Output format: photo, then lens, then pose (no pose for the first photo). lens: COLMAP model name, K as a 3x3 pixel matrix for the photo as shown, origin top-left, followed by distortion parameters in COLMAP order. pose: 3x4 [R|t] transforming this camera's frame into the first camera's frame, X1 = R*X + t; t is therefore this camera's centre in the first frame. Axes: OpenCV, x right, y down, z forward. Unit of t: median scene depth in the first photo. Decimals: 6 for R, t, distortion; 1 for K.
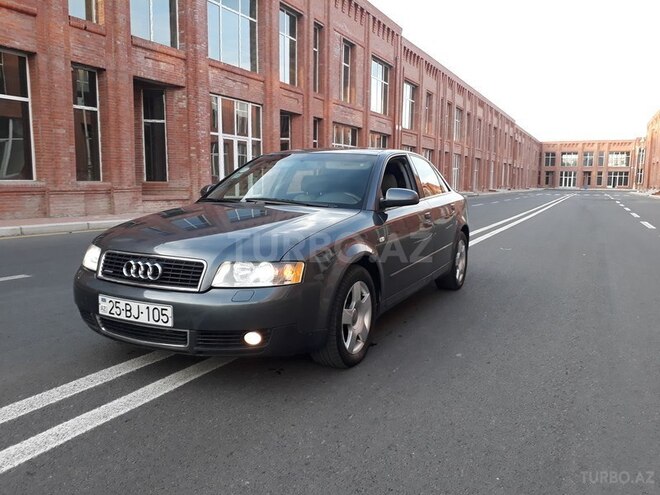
lens RADIAL K [[514.2, 0, 335.3], [0, 514.2, 261.3], [0, 0, 1]] dist [0.044525, -0.067499]
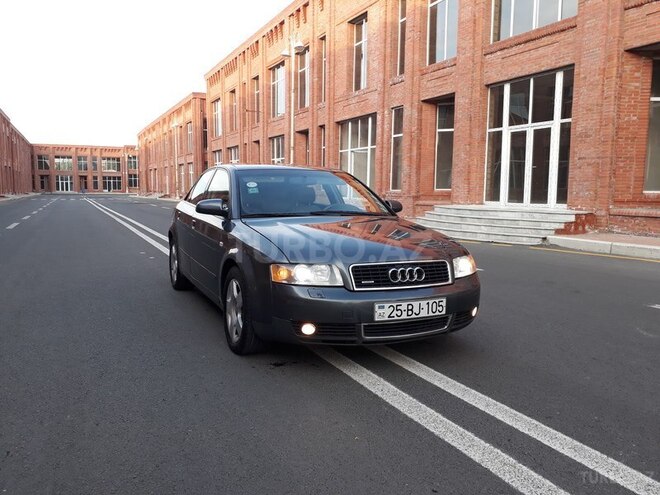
lens RADIAL K [[514.2, 0, 331.8], [0, 514.2, 257.6], [0, 0, 1]] dist [0.044525, -0.067499]
pose [[0.621267, -0.105076, 0.776522, -0.149486], [0.116799, 0.992316, 0.040831, -0.009581], [-0.774845, 0.065330, 0.628766, 0.043021]]
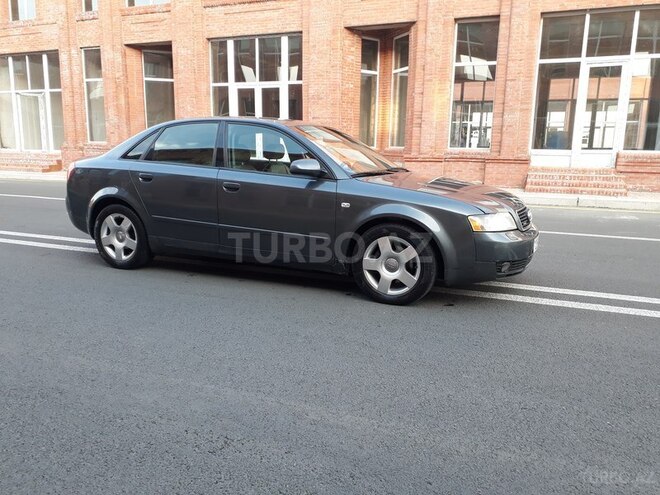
lens RADIAL K [[514.2, 0, 326.6], [0, 514.2, 249.2], [0, 0, 1]] dist [0.044525, -0.067499]
pose [[-0.023321, -0.205807, 0.978315, -0.203074], [0.139735, 0.968304, 0.207032, -0.031212], [-0.989914, 0.141533, 0.006177, 0.172481]]
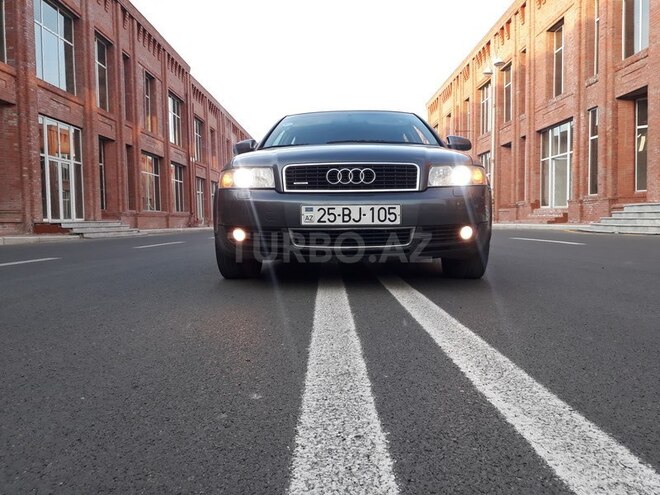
lens RADIAL K [[514.2, 0, 339.3], [0, 514.2, 252.1], [0, 0, 1]] dist [0.044525, -0.067499]
pose [[0.892209, -0.056131, 0.448121, -0.129332], [0.096496, 0.993026, -0.067740, 0.033155], [-0.441193, 0.103680, 0.891403, -0.047843]]
